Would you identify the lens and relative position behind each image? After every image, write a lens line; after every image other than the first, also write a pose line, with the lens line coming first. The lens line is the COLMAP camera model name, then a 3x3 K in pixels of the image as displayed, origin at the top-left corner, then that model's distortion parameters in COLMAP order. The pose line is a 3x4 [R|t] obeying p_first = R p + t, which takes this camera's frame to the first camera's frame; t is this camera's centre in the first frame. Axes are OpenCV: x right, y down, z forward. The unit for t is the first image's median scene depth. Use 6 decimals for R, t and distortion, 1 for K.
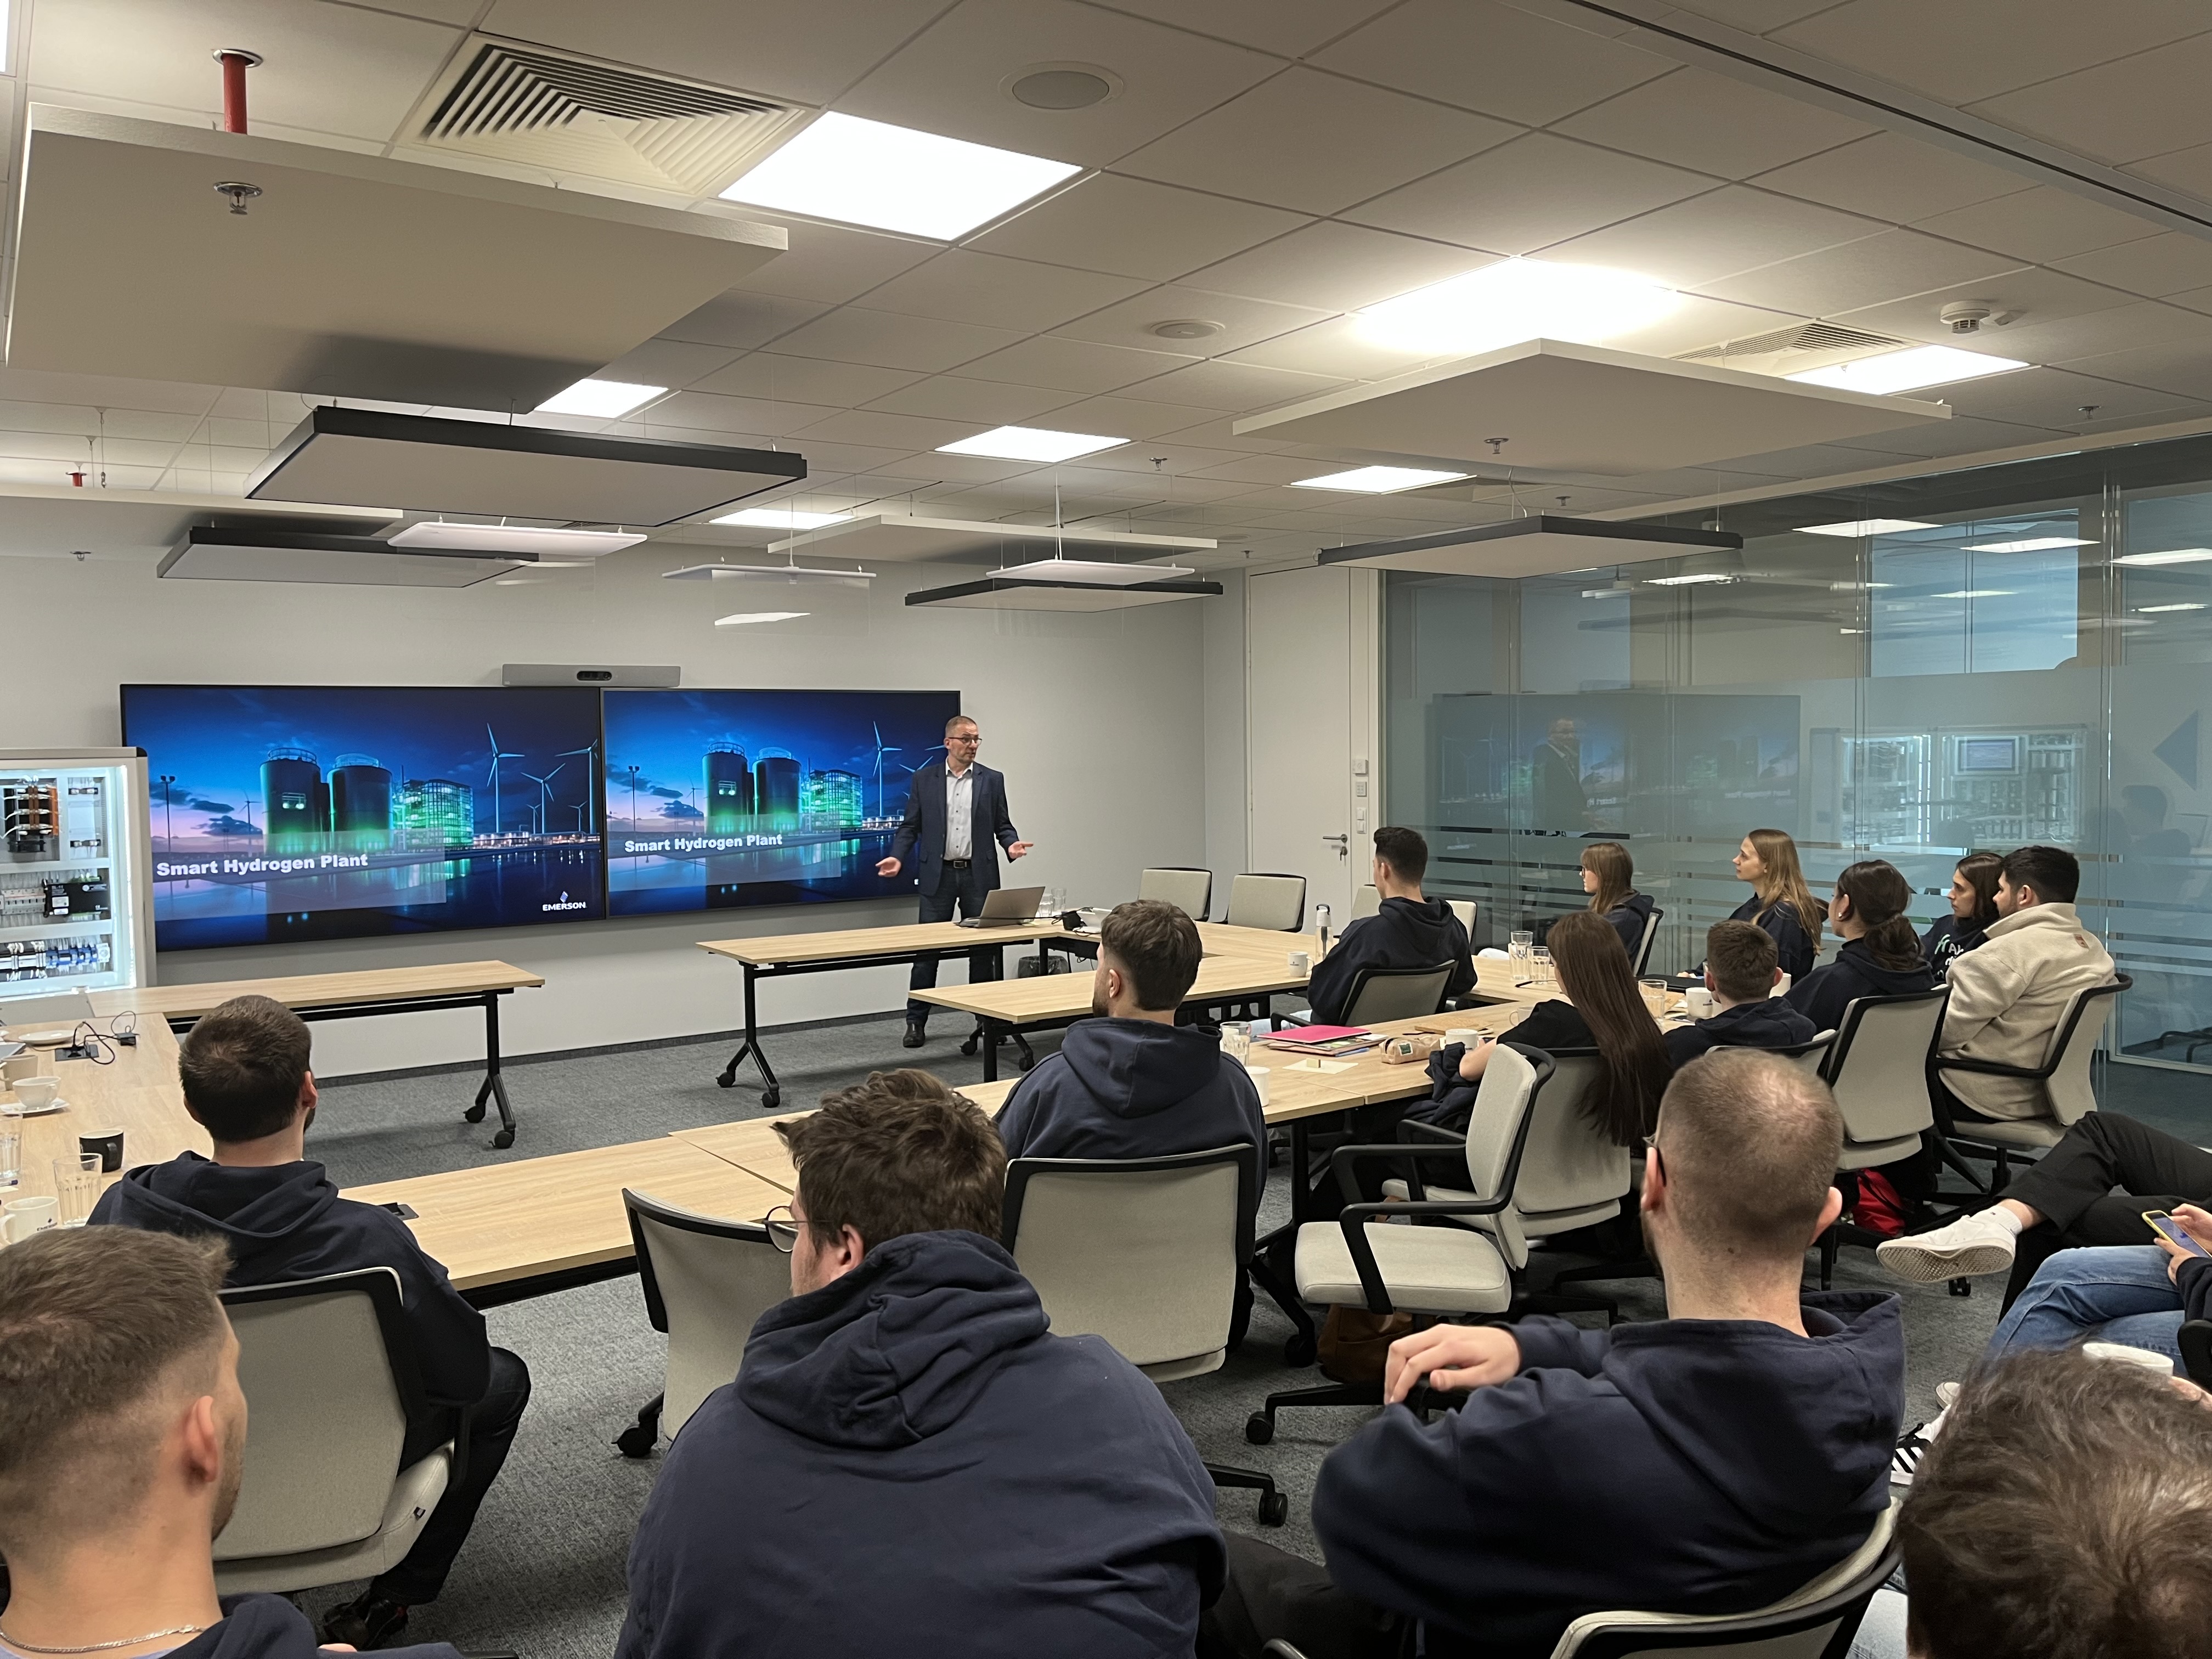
lens RADIAL K [[1673.4, 0, 1104.2], [0, 1673.4, 823.4], [0, 0, 1]] dist [0.072341, -0.088595]
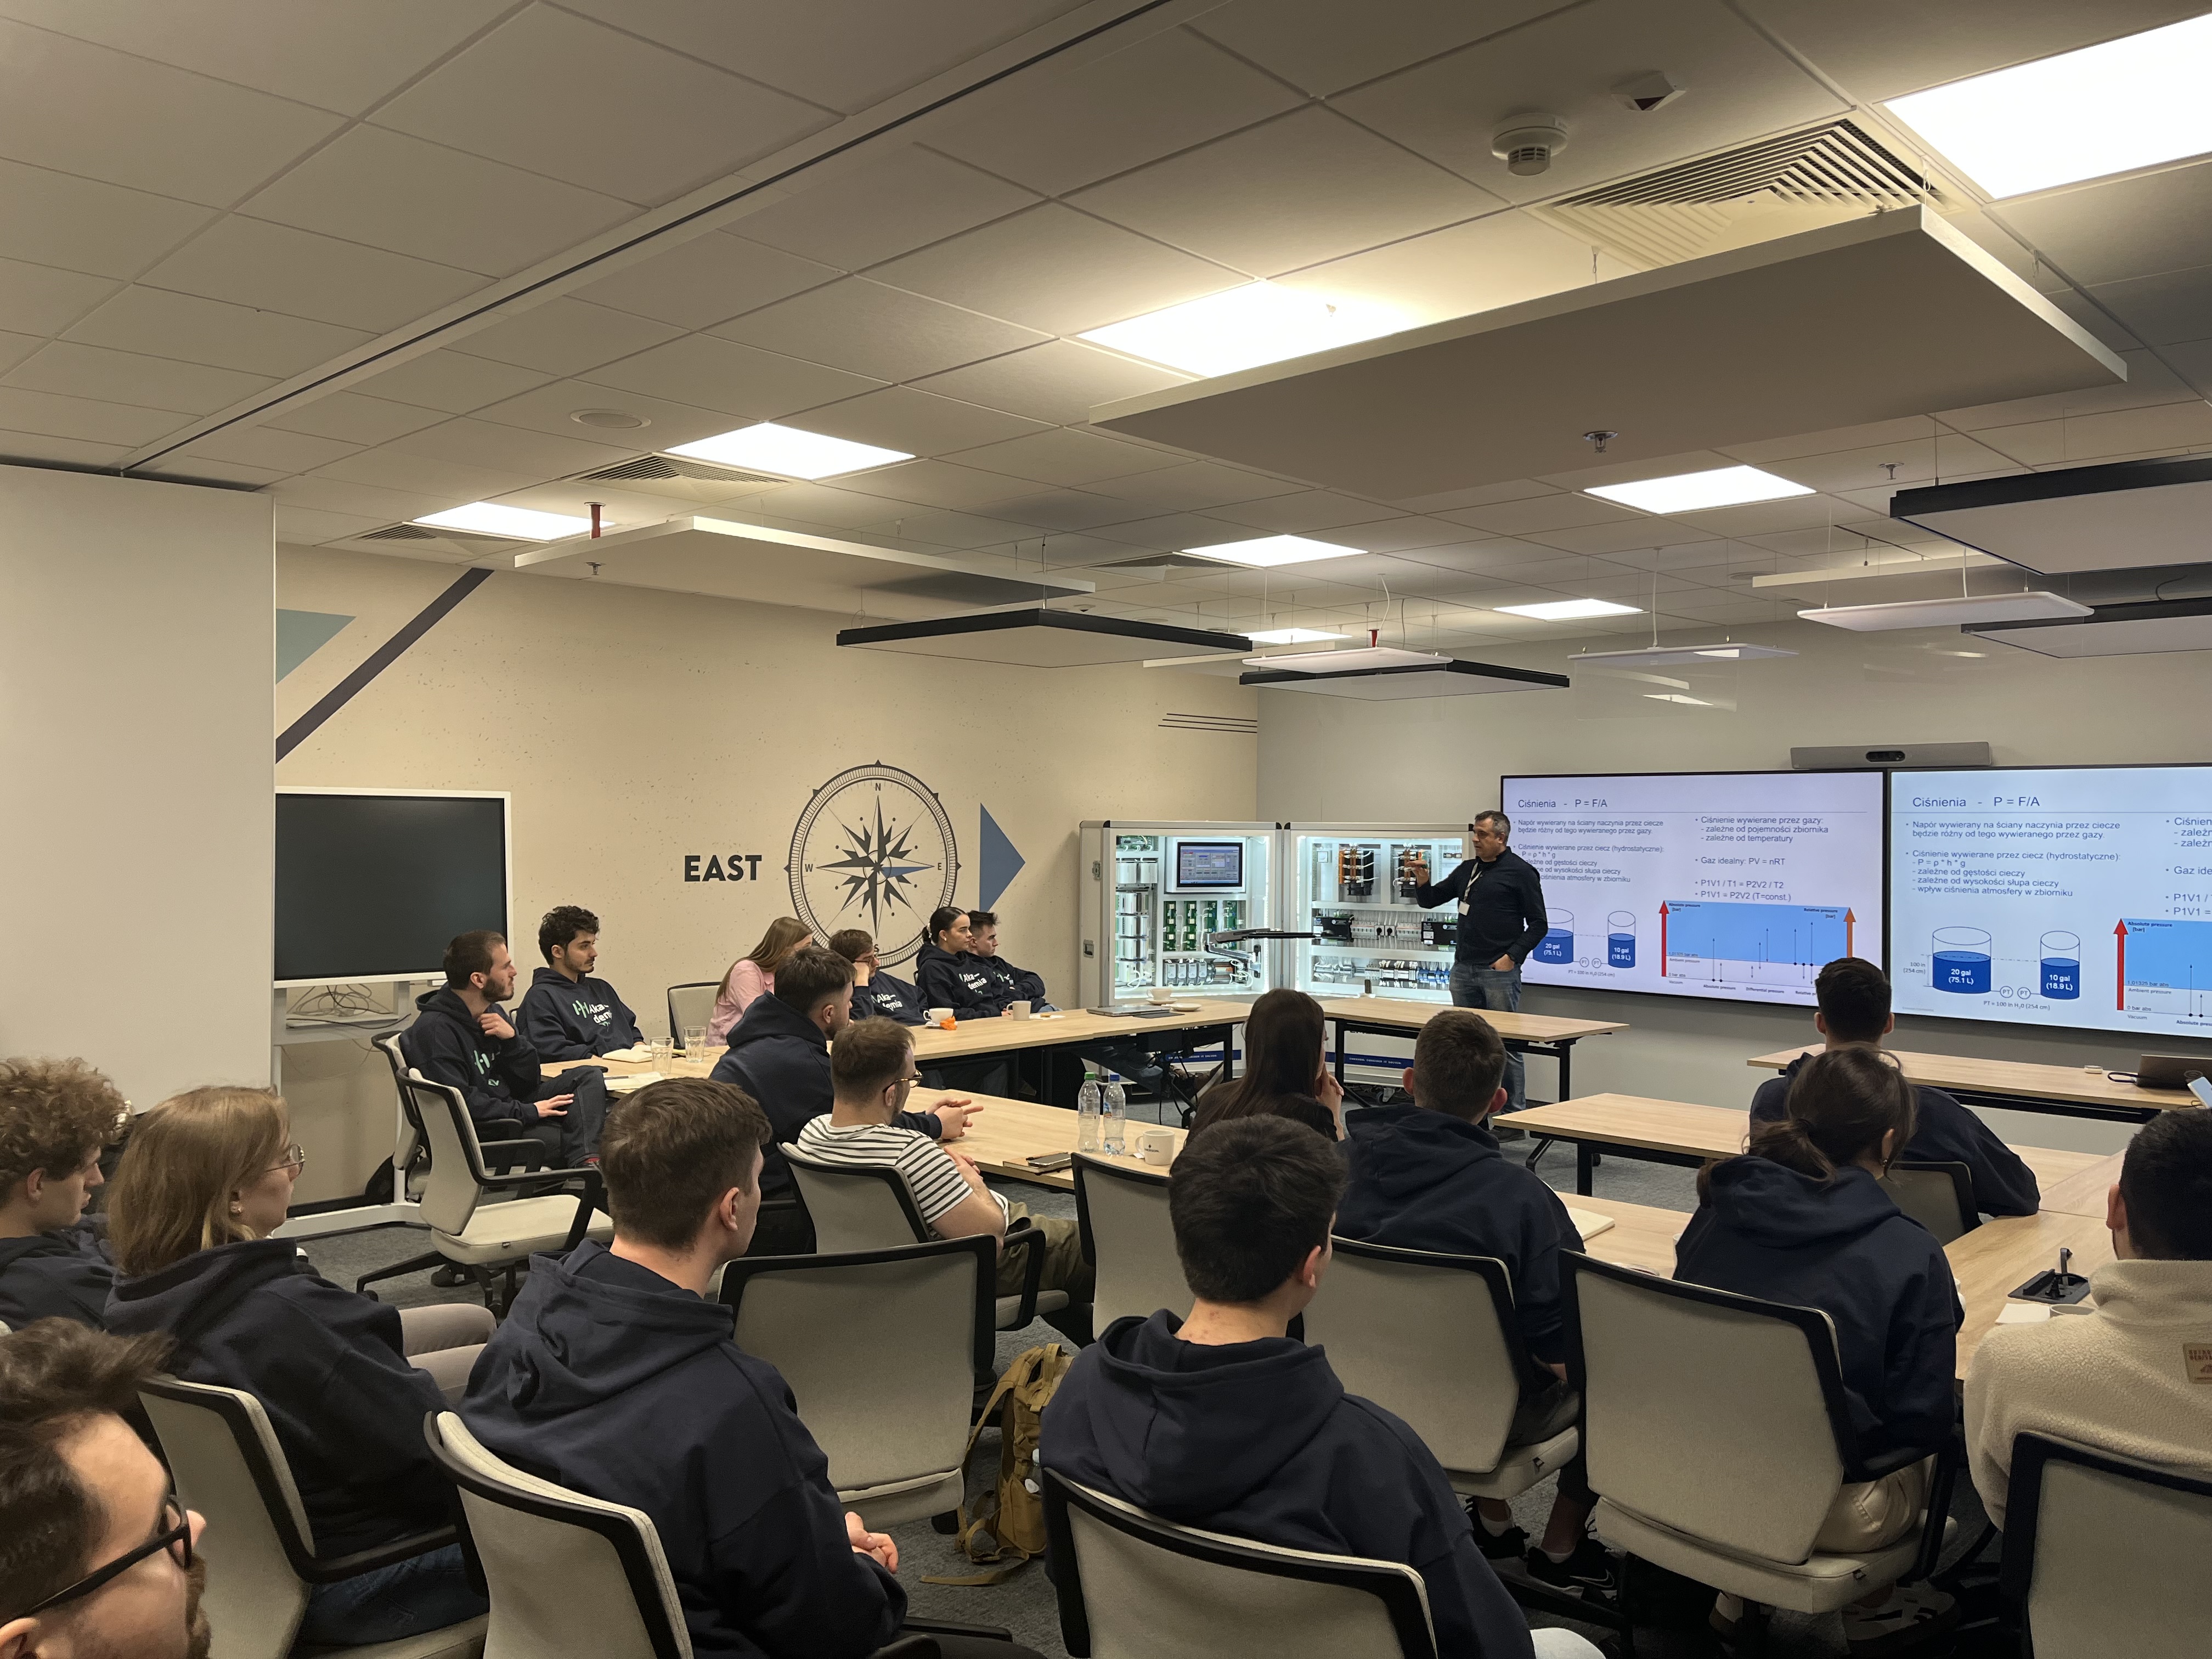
lens RADIAL K [[1673.4, 0, 1085.9], [0, 1673.4, 824.1], [0, 0, 1]] dist [0.072341, -0.088595]
pose [[0.193427, 0.014159, -0.981012, 0.806493], [-0.060705, 0.998153, 0.002437, -0.036442], [0.979235, 0.059081, 0.193930, 0.558316]]
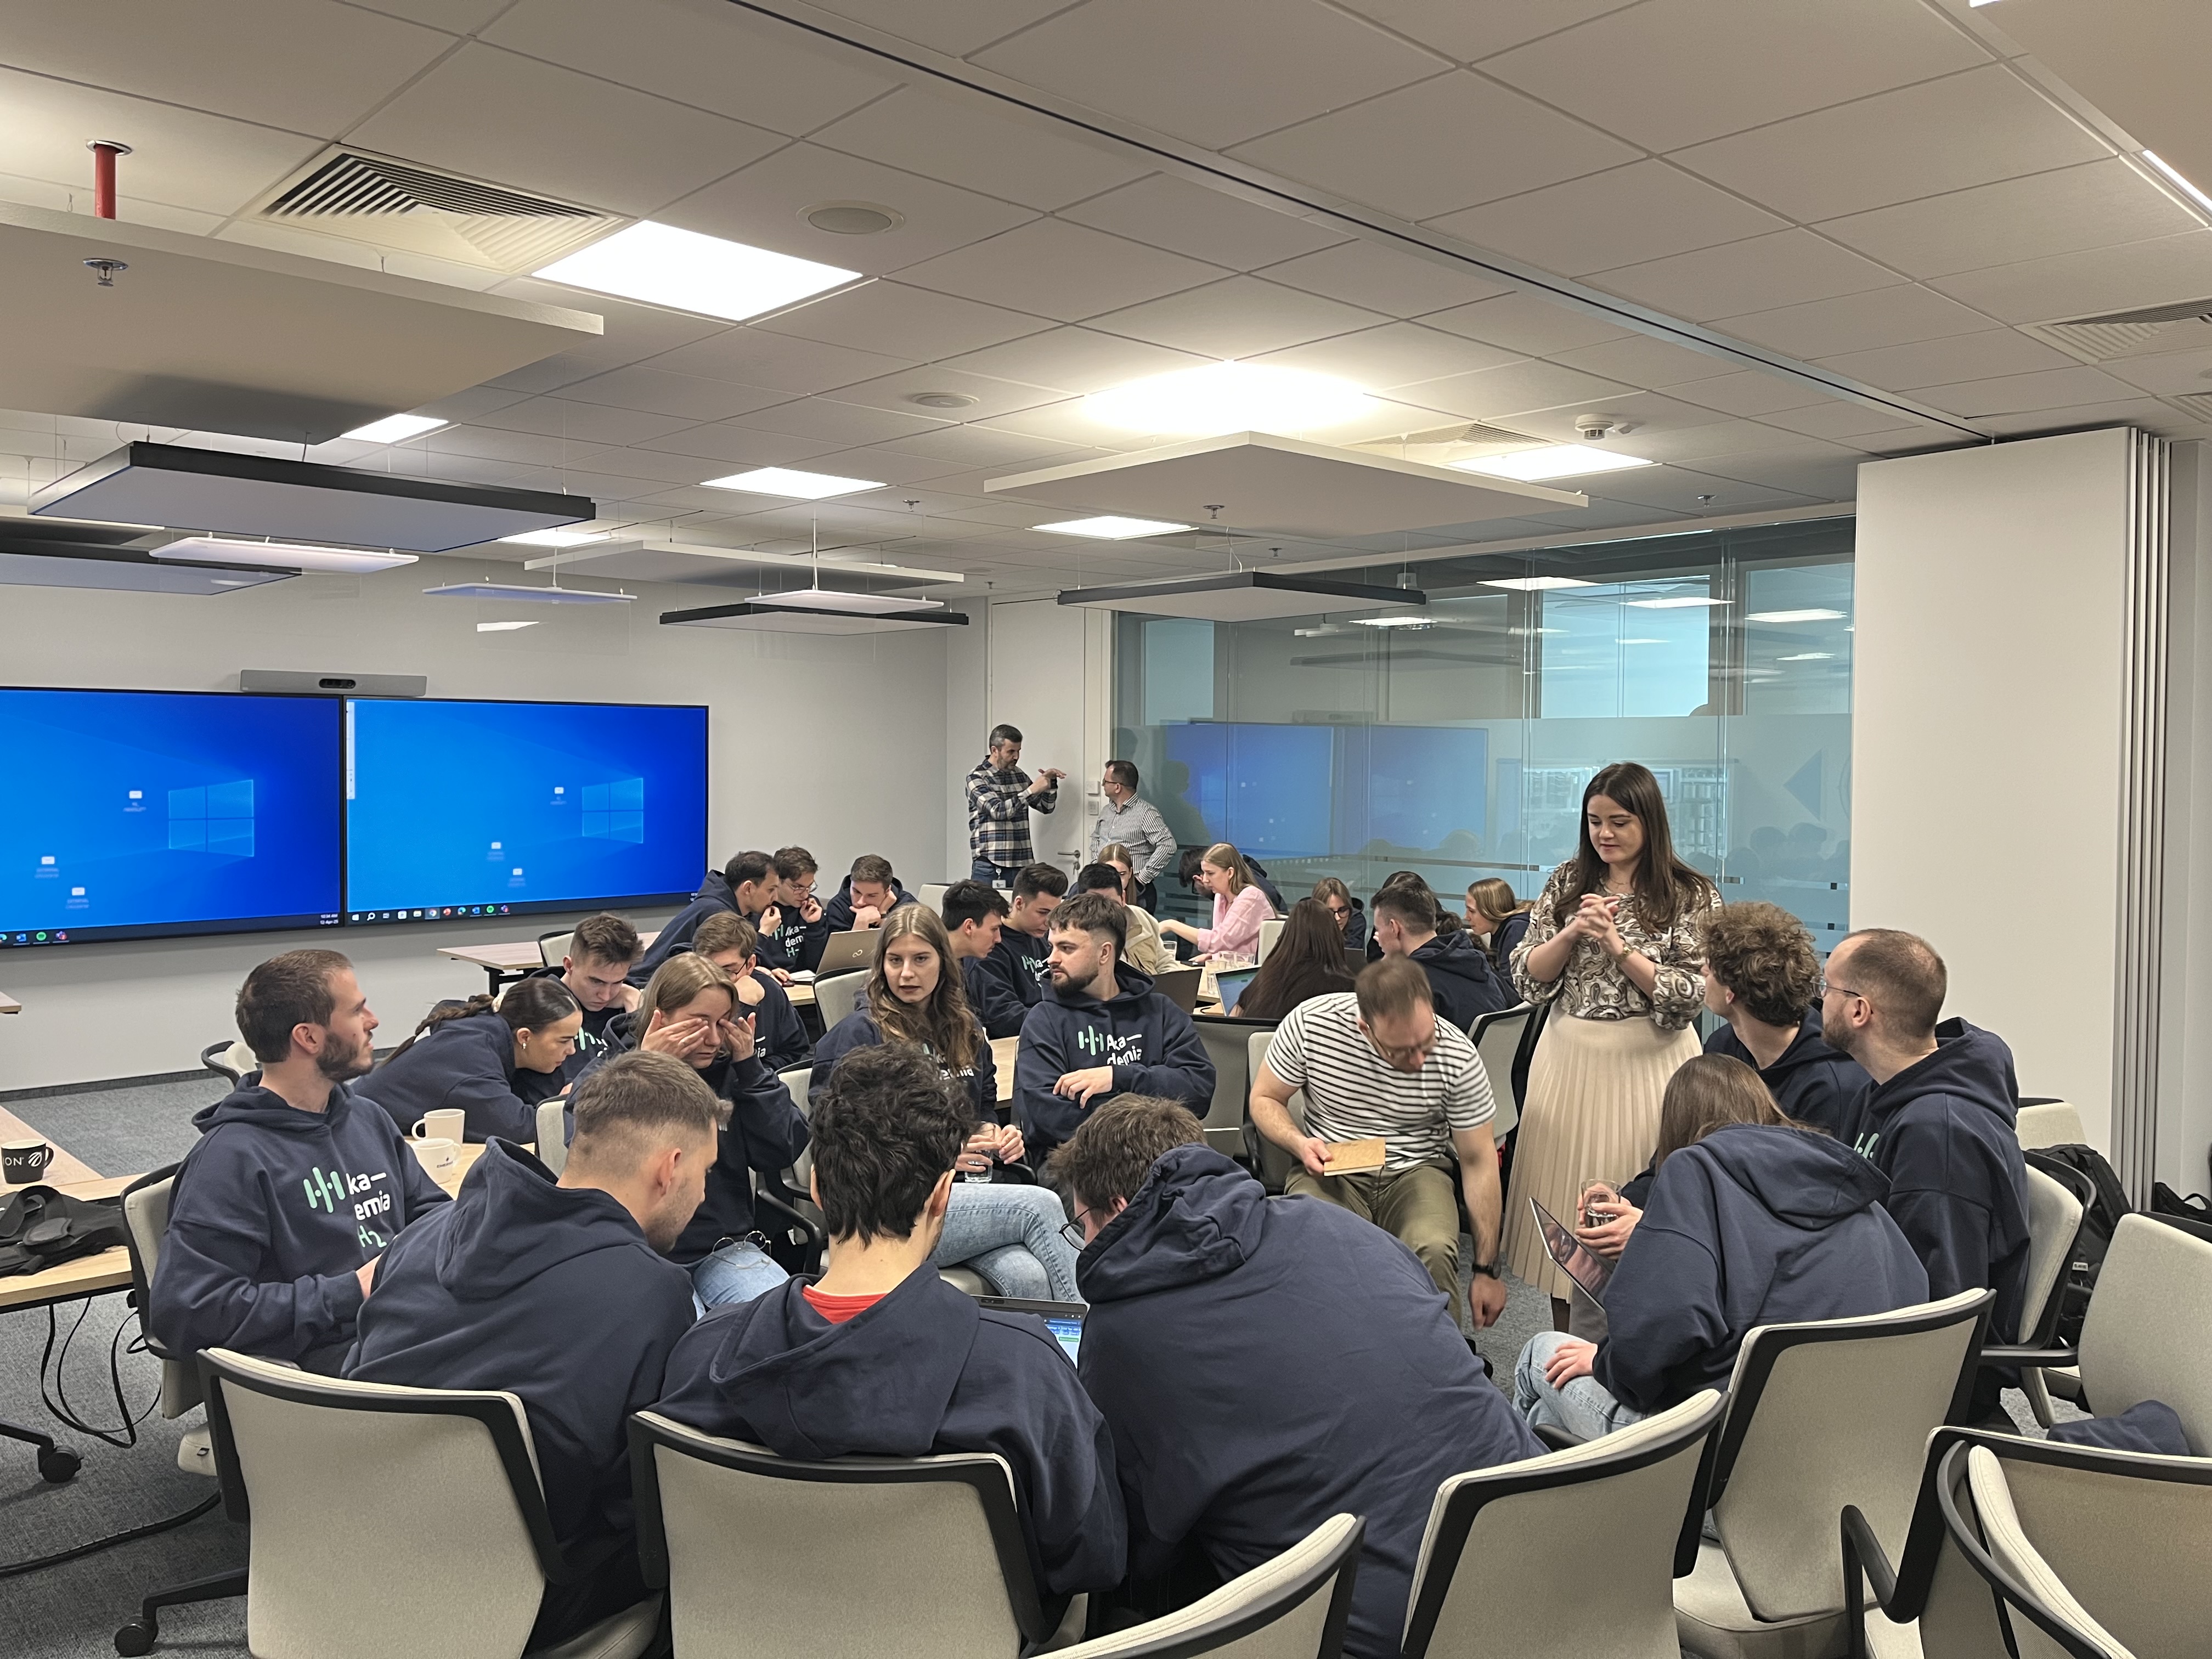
lens RADIAL K [[1673.4, 0, 1093.8], [0, 1673.4, 801.2], [0, 0, 1]] dist [0.072341, -0.088595]
pose [[0.988189, 0.016334, 0.152370, -0.015024], [-0.013146, 0.999674, -0.021902, -0.002073], [-0.152678, 0.019641, 0.988081, -0.090664]]
